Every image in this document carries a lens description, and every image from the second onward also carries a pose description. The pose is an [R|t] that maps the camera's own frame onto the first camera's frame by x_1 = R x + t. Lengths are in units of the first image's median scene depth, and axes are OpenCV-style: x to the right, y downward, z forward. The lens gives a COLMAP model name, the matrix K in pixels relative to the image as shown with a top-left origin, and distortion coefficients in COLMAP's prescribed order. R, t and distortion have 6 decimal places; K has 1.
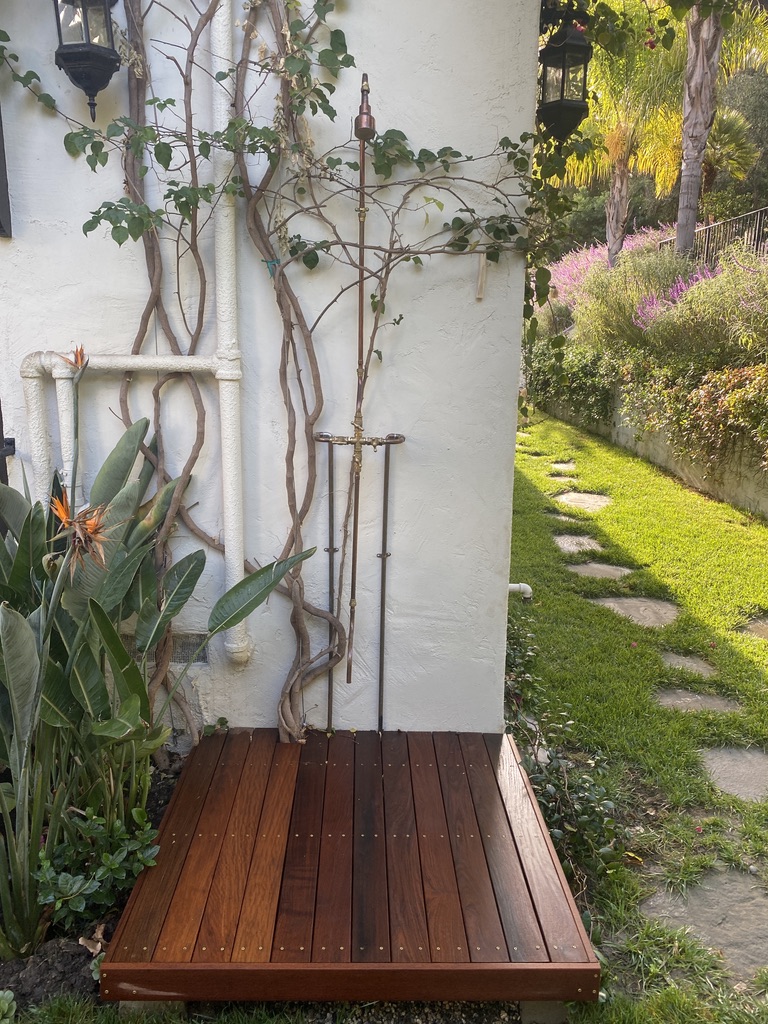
lens RADIAL K [[778.2, 0, 380.6], [0, 778.2, 517.1], [0, 0, 1]] dist [0.006293, -0.012318]
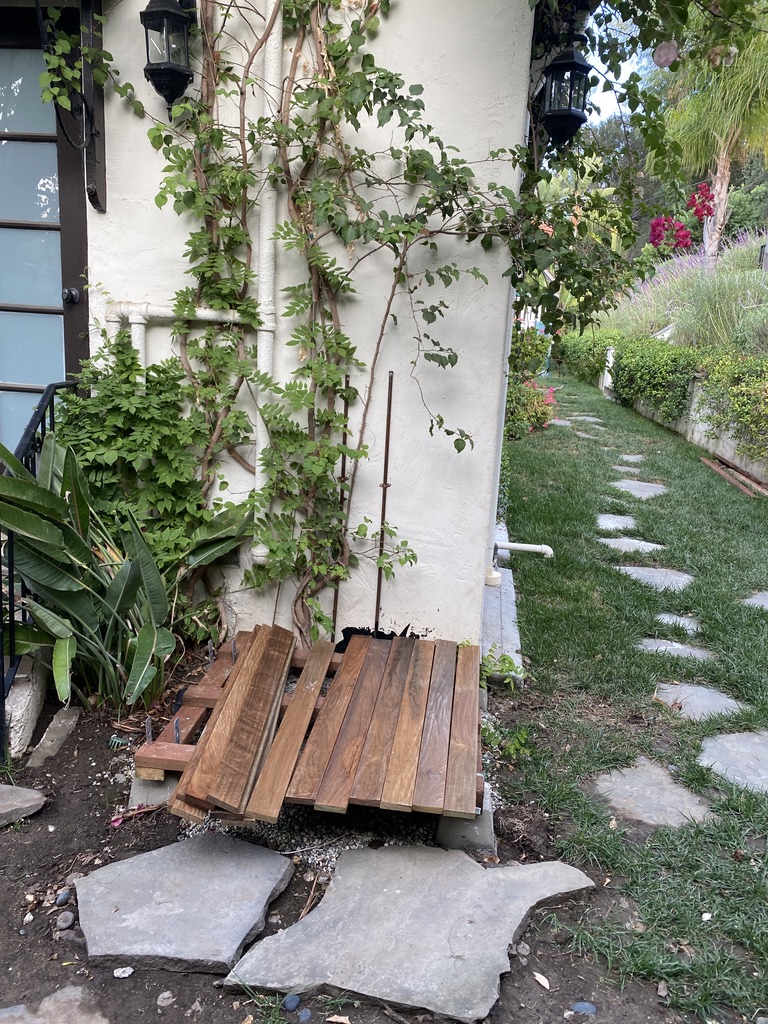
lens RADIAL K [[775.2, 0, 388.3], [0, 775.2, 510.5], [0, 0, 1]] dist [0.001230, -0.036477]
pose [[0.990990, 0.070329, -0.113989, 0.161439], [-0.070193, 0.997520, 0.005214, 0.089737], [0.114073, 0.002834, 0.993468, -0.202012]]
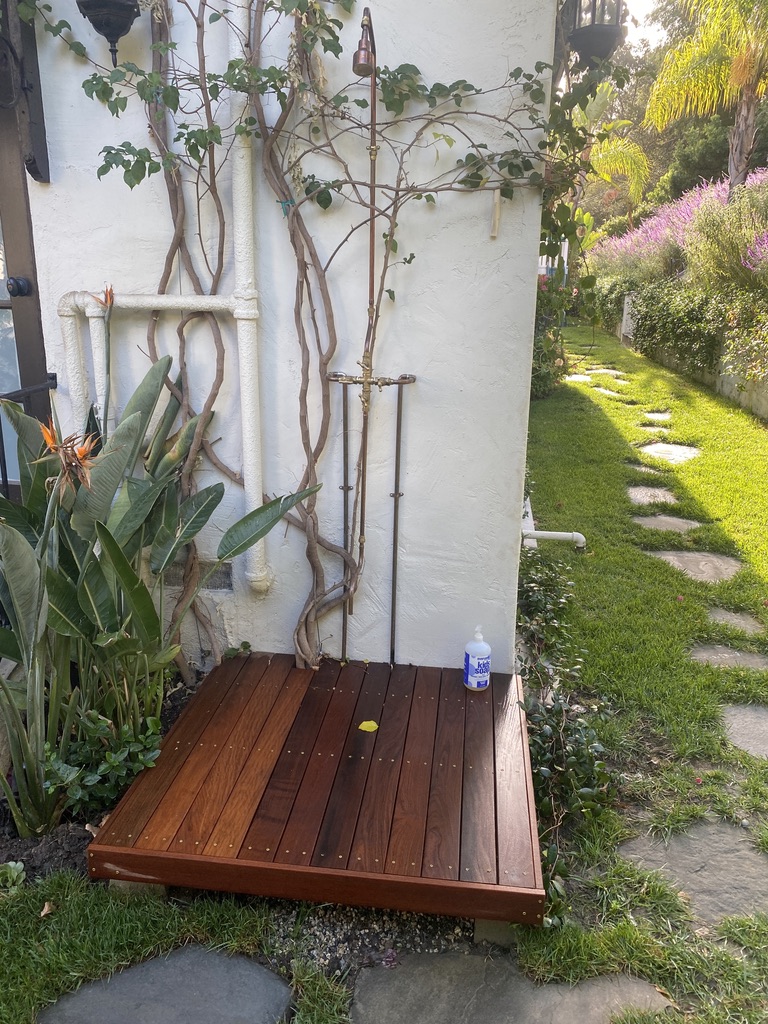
lens RADIAL K [[780.1, 0, 384.0], [0, 780.1, 512.0], [0, 0, 1]] dist [0.004723, -0.013817]
pose [[0.990415, 0.037842, -0.132839, 0.134483], [-0.029666, 0.997573, 0.062997, 0.008827], [0.134901, -0.058452, 0.989133, -0.018034]]
